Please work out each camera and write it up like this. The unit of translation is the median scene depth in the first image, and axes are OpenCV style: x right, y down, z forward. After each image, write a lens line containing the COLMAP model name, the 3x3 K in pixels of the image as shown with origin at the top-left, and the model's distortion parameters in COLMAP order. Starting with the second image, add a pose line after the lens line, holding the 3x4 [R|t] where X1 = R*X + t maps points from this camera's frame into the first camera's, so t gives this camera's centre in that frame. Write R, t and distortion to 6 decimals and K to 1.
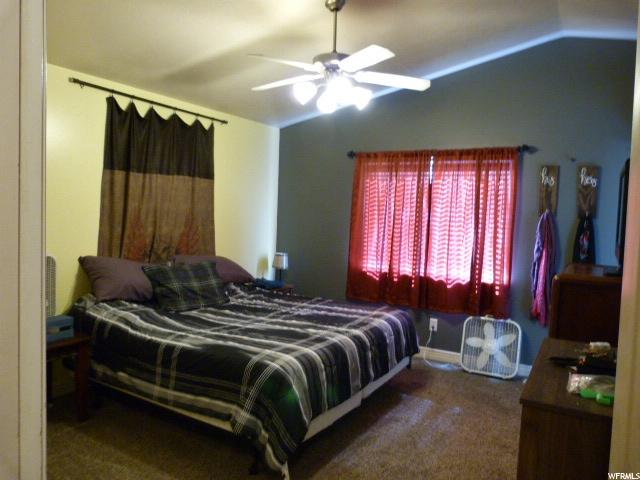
lens RADIAL K [[483.4, 0, 319.9], [0, 483.4, 241.5], [0, 0, 1]] dist [-0.023091, 0.015442]
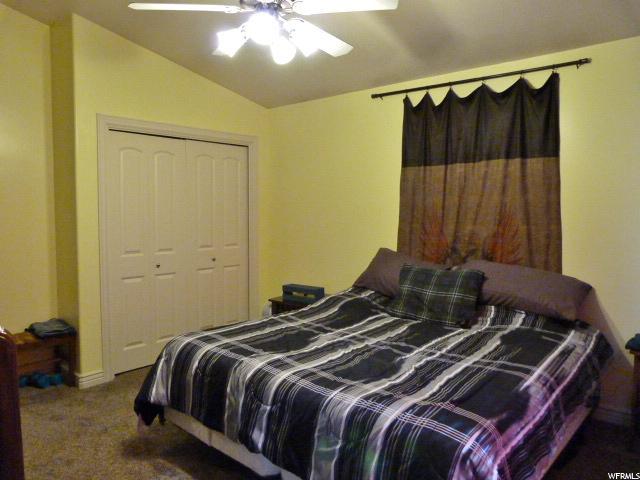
lens RADIAL K [[483.4, 0, 319.9], [0, 483.4, 240.5], [0, 0, 1]] dist [-0.023091, 0.015442]
pose [[-0.213075, 0.032952, -0.976480, 0.577341], [-0.074664, 0.995959, 0.049901, -0.026576], [0.974179, 0.083540, -0.209754, 0.965051]]
